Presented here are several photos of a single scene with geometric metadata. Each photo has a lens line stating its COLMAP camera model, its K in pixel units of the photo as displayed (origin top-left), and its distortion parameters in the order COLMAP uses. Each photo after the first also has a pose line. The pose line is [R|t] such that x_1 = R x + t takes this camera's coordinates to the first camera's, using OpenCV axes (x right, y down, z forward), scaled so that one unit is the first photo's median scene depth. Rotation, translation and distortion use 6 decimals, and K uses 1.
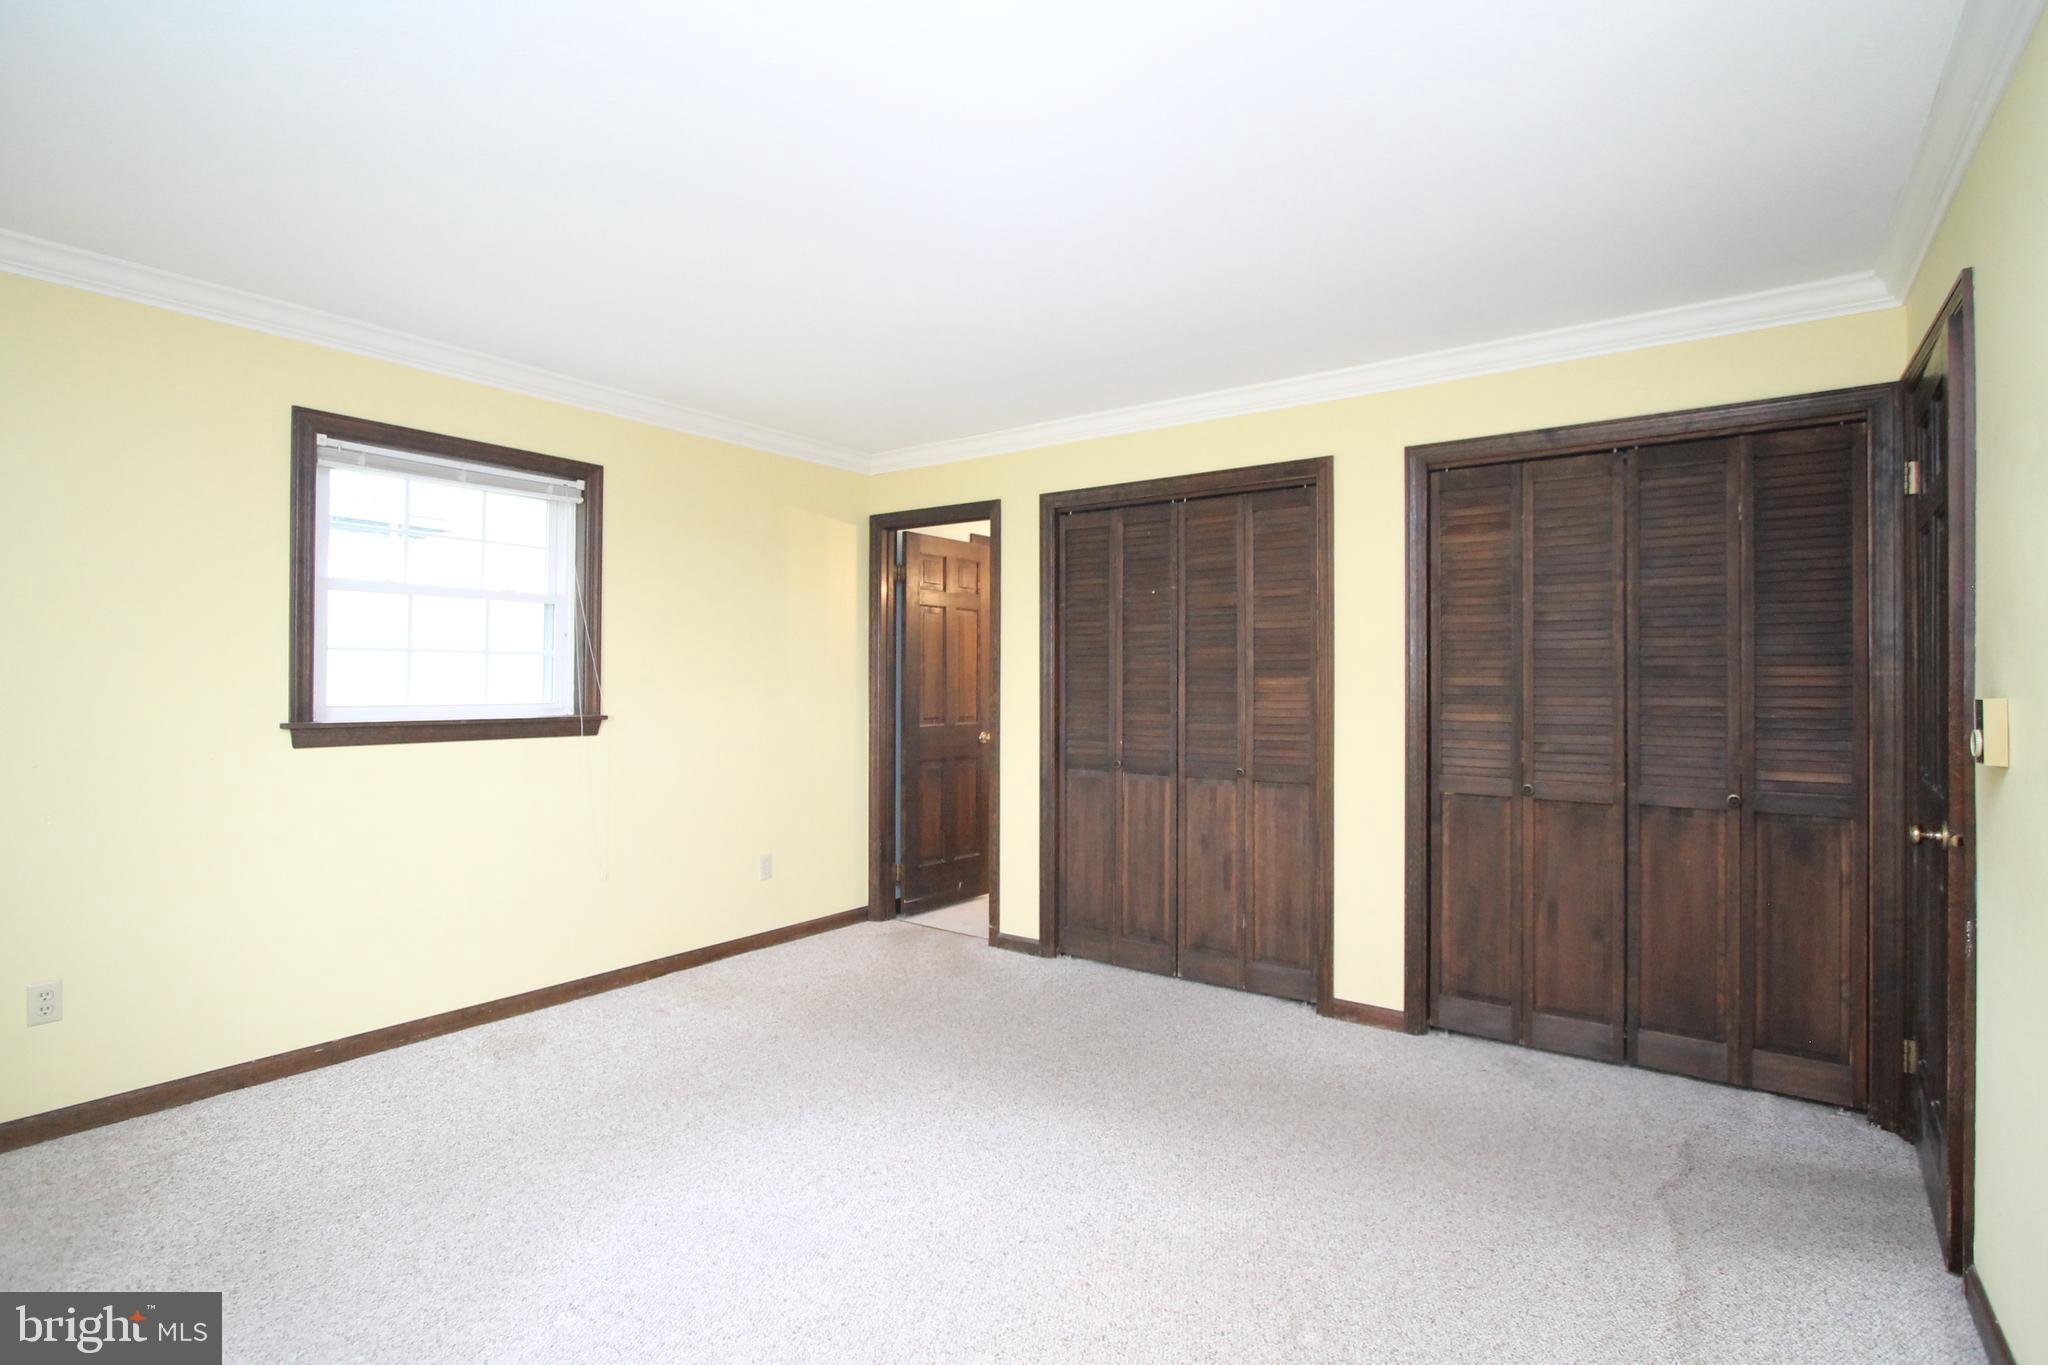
lens RADIAL K [[981.4, 0, 1026.4], [0, 981.4, 668.7], [0, 0, 1]] dist [0.002391, 0.000778]
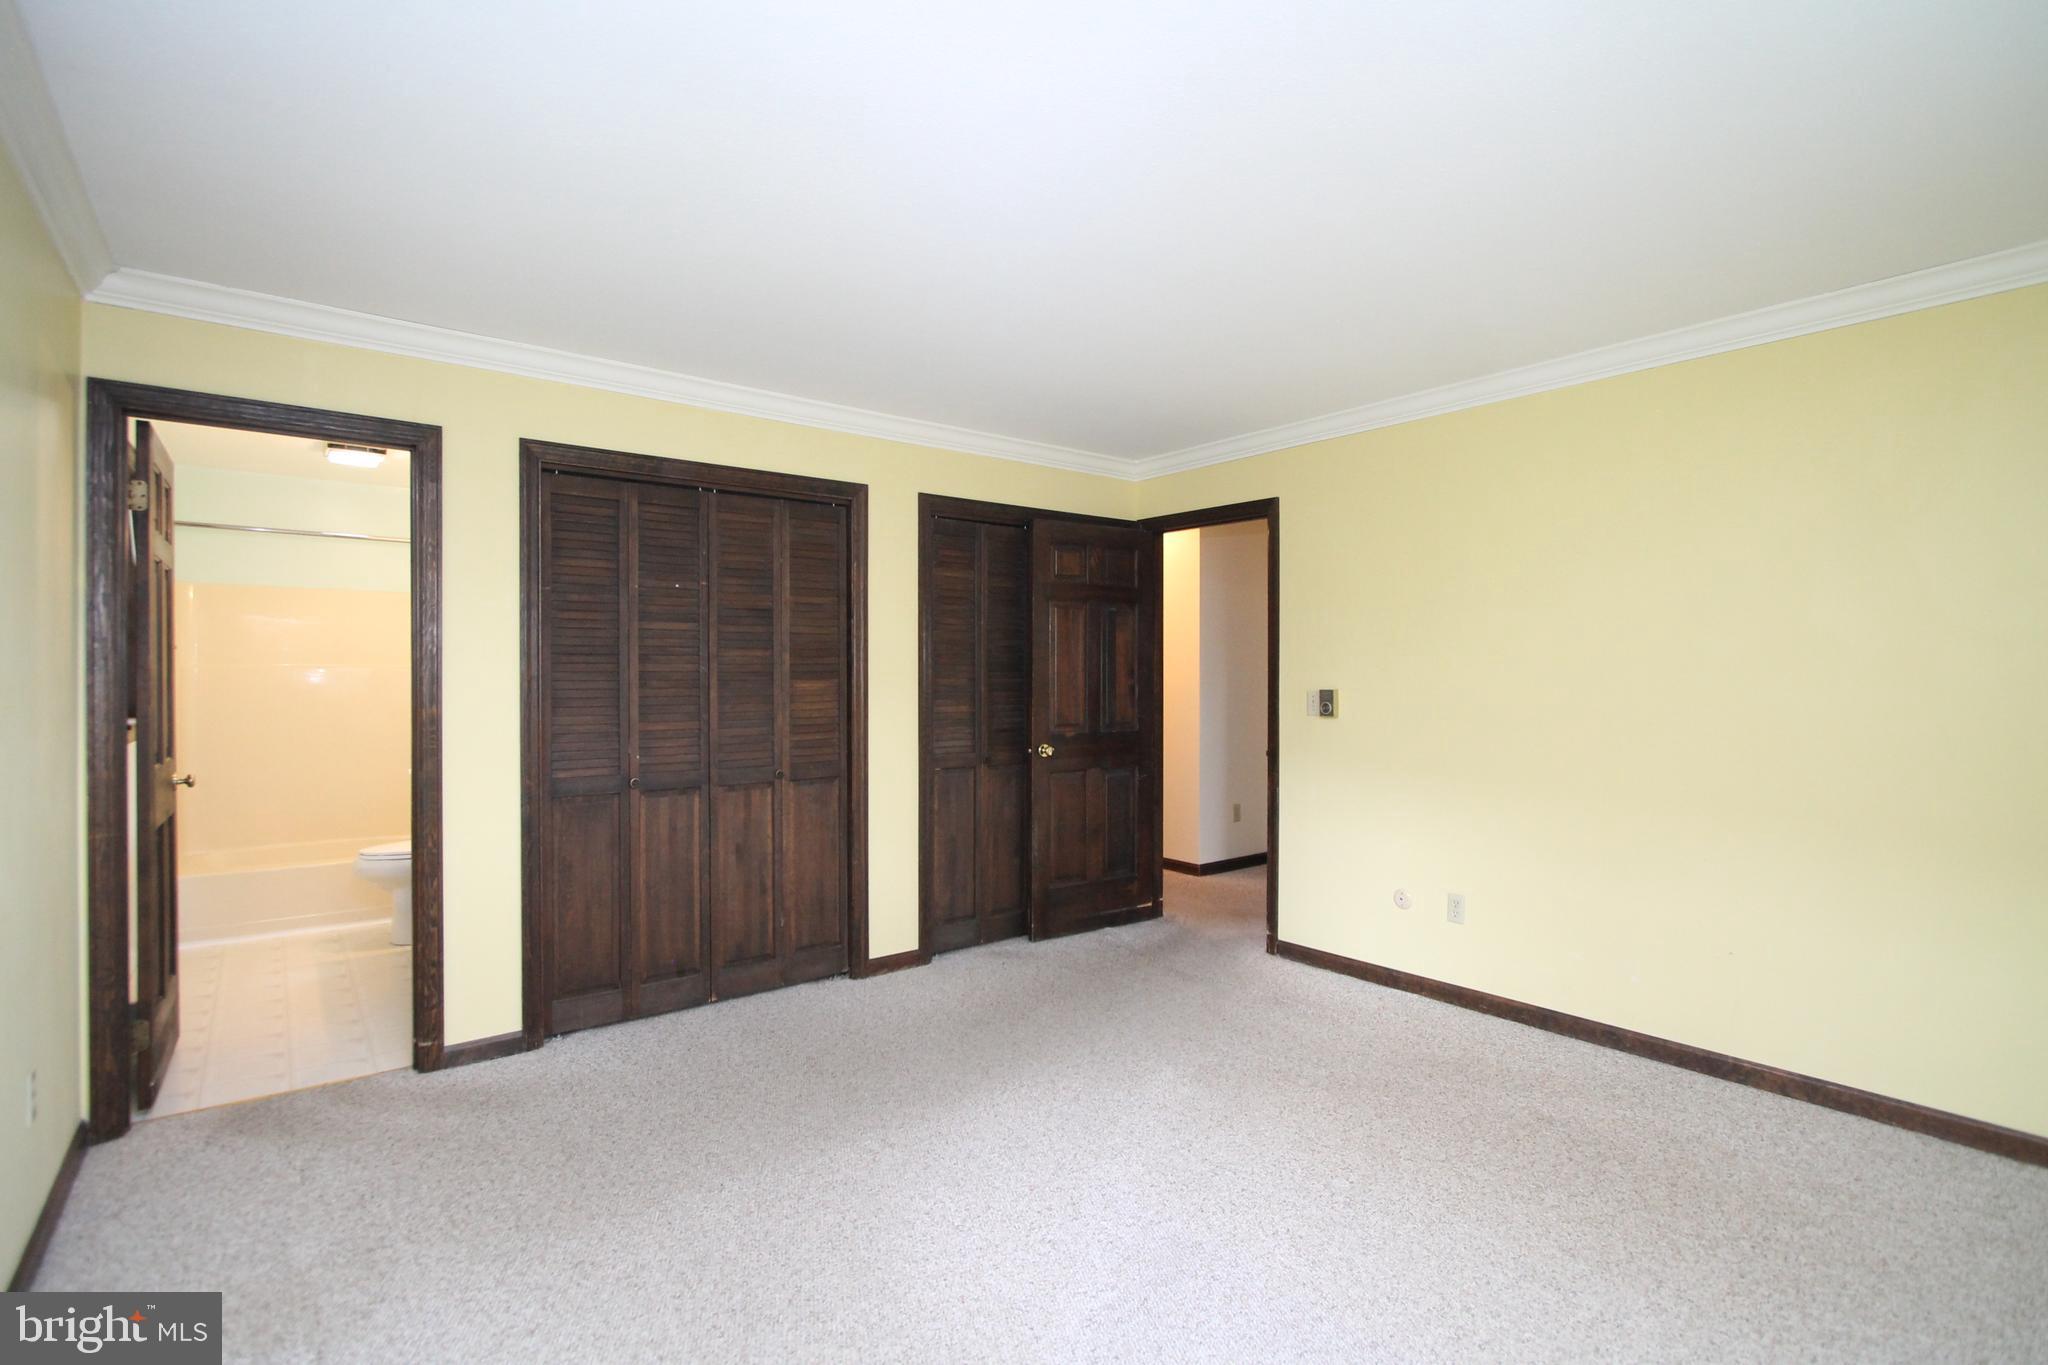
lens RADIAL K [[981.4, 0, 1006.0], [0, 981.4, 684.1], [0, 0, 1]] dist [0.002391, 0.000778]
pose [[0.277591, -0.006821, 0.960675, -0.683058], [-0.001285, 0.999971, 0.007472, 0.005012], [-0.960698, -0.003309, 0.277575, 0.489006]]
